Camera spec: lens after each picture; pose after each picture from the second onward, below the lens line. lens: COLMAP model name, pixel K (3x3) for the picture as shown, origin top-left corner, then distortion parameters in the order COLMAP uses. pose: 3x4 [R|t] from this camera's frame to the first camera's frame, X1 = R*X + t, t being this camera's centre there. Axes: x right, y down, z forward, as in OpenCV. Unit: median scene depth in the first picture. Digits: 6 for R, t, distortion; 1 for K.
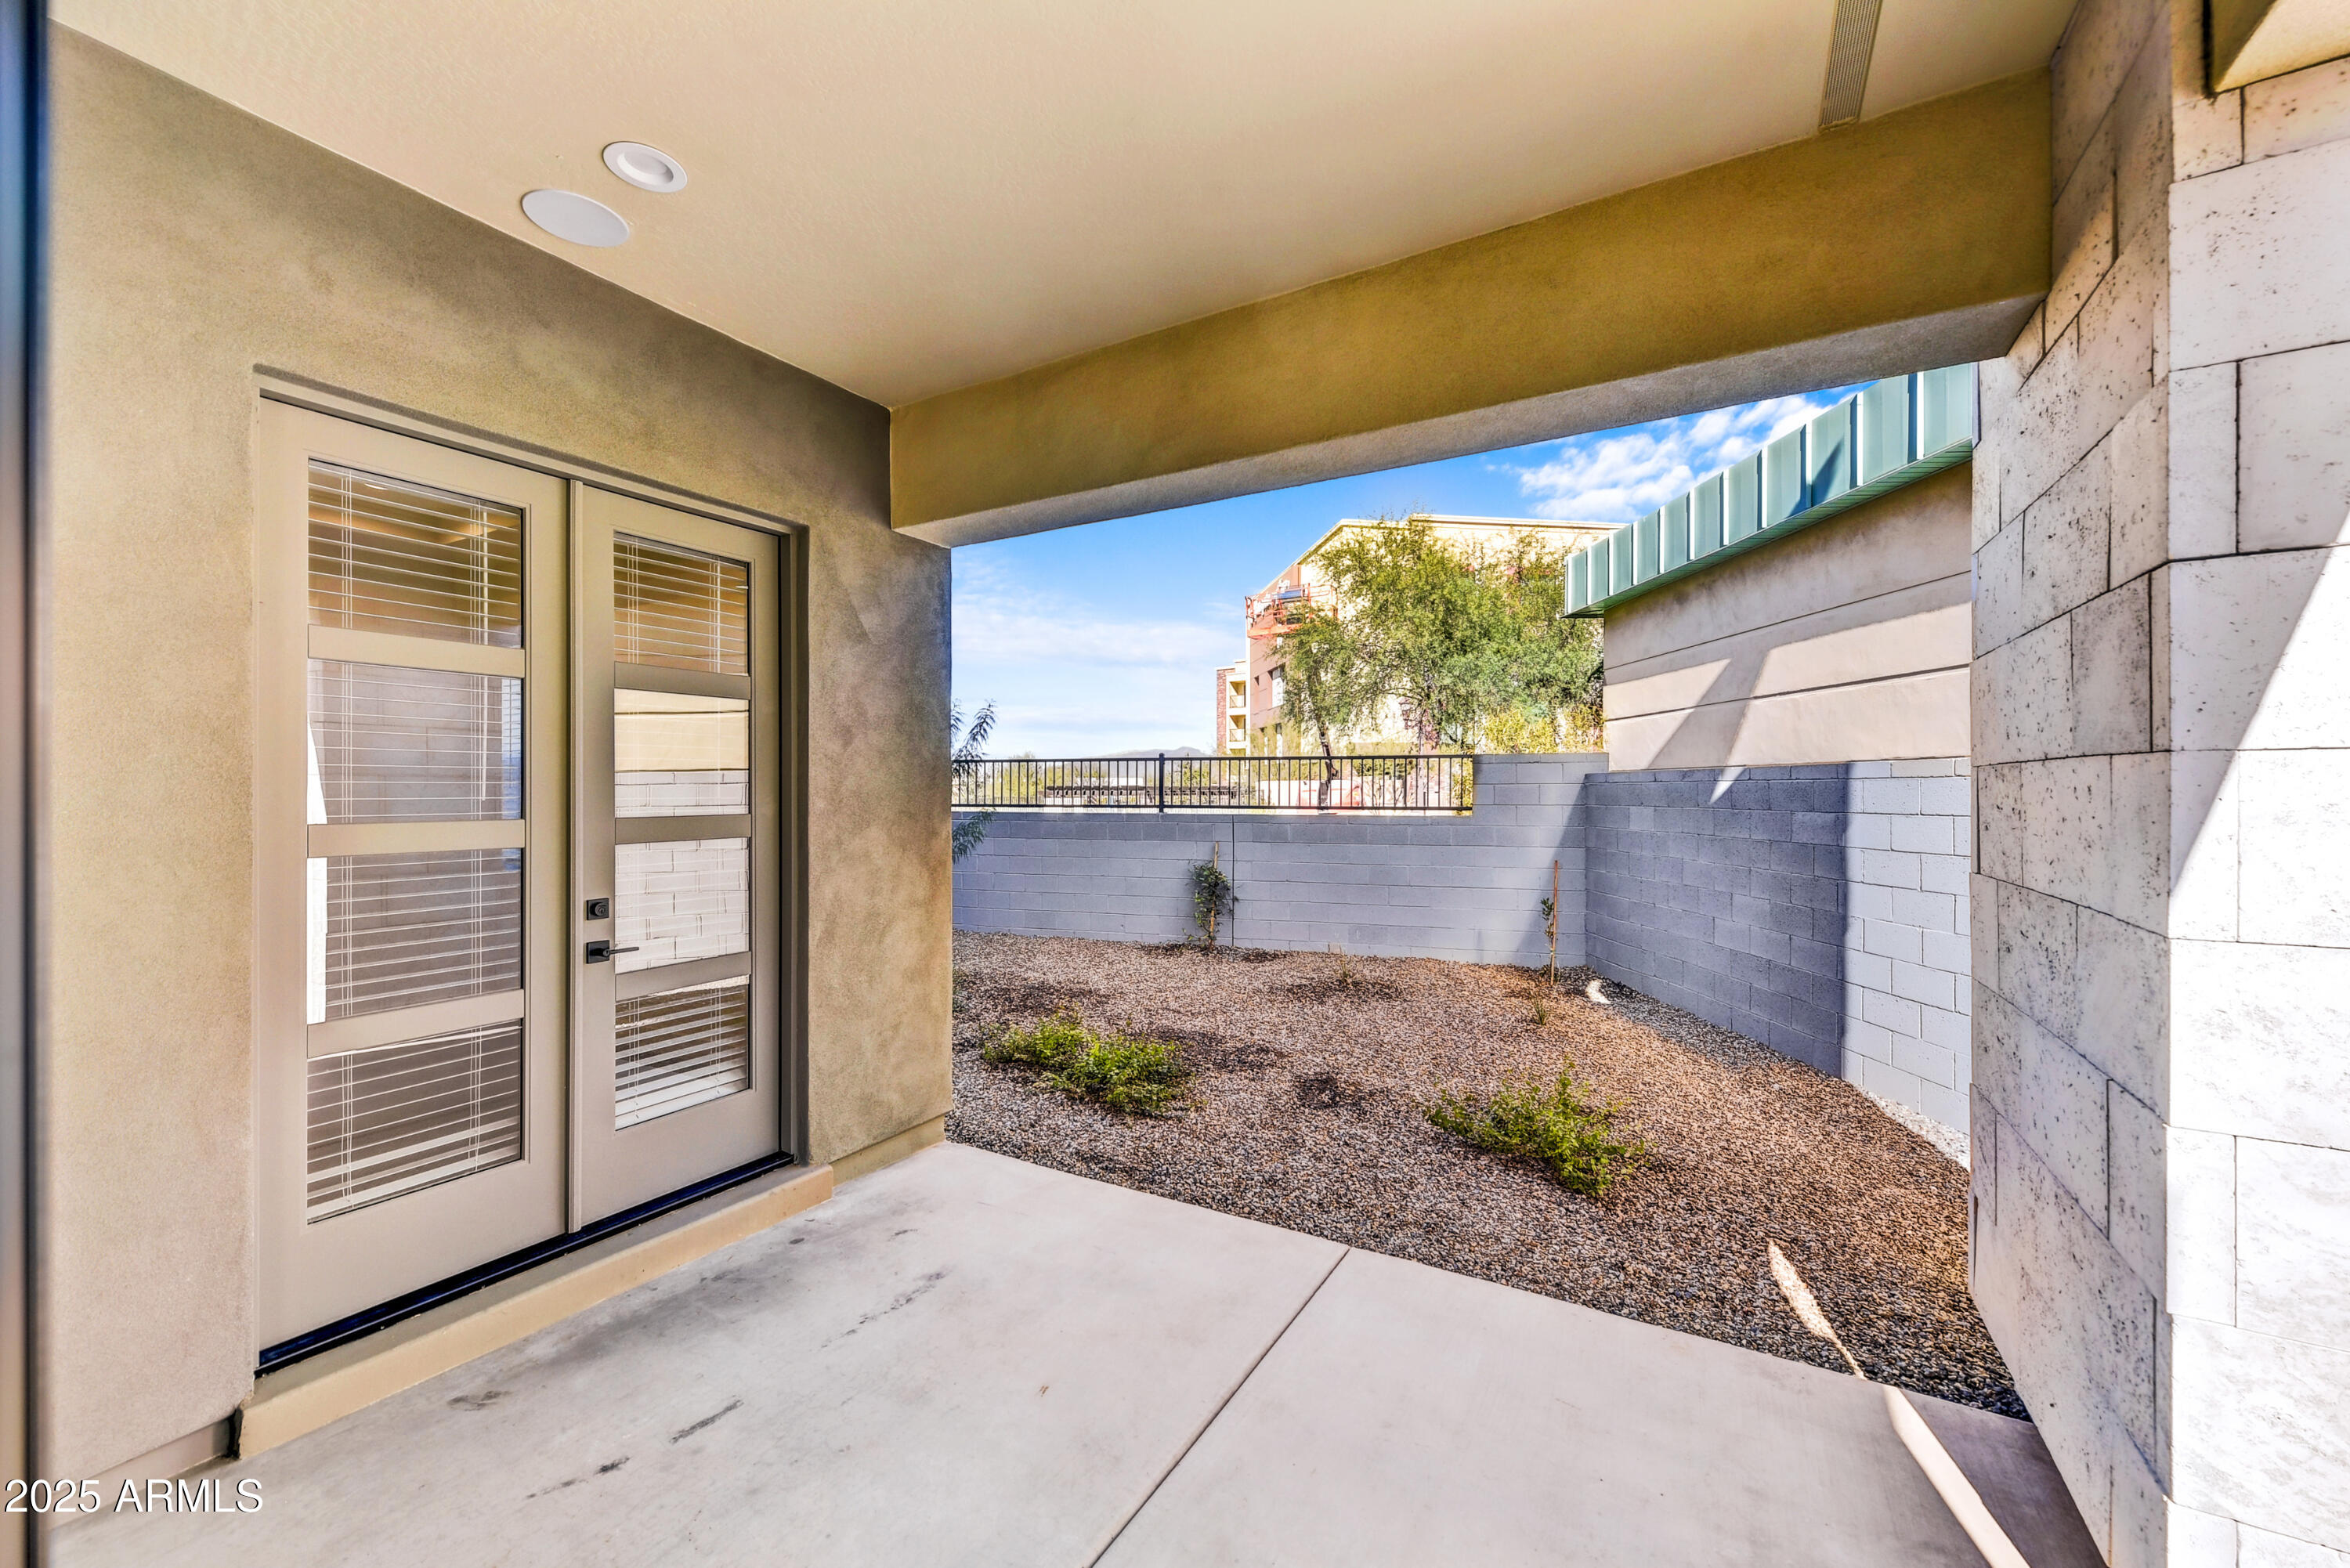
lens RADIAL K [[983.4, 0, 1159.4], [0, 983.4, 776.8], [0, 0, 1]] dist [-0.000731, 0.000173]
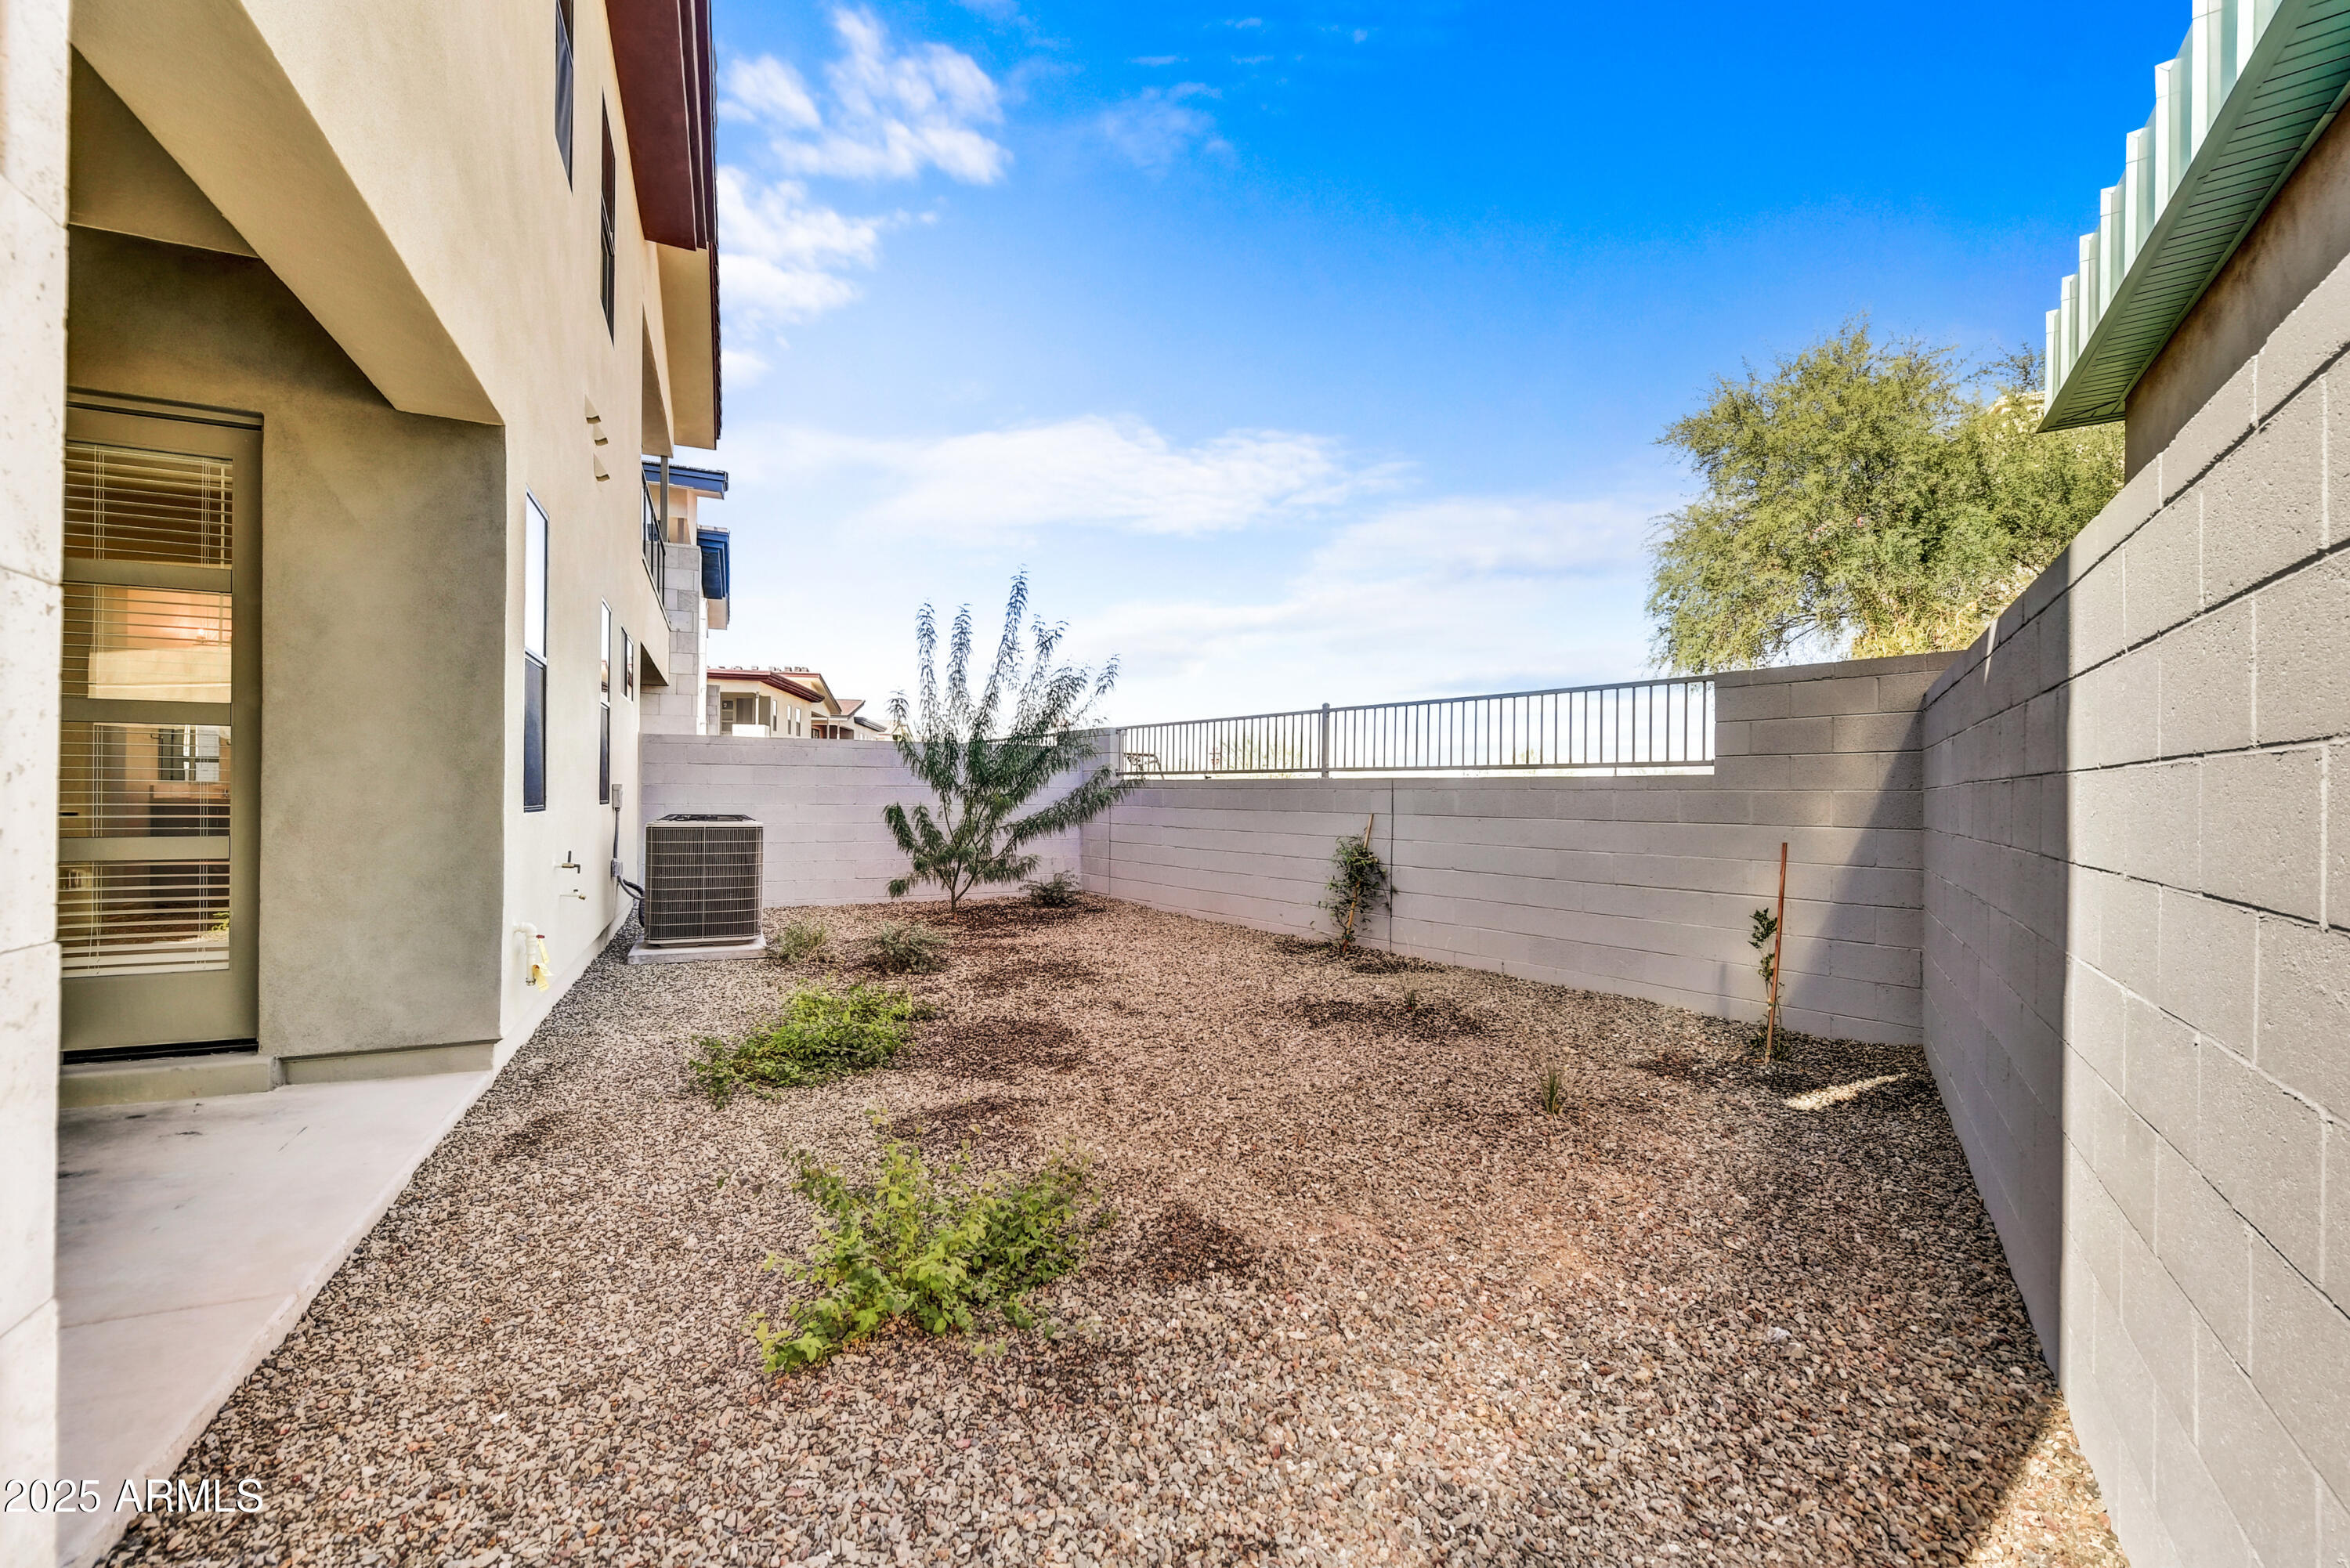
lens RADIAL K [[983.4, 0, 1172.7], [0, 983.4, 798.1], [0, 0, 1]] dist [-0.000731, 0.000173]
pose [[0.806164, 0.008395, -0.591632, 0.414847], [-0.003626, 0.999951, 0.009248, 0.051597], [0.591681, -0.005310, 0.806155, 0.315167]]
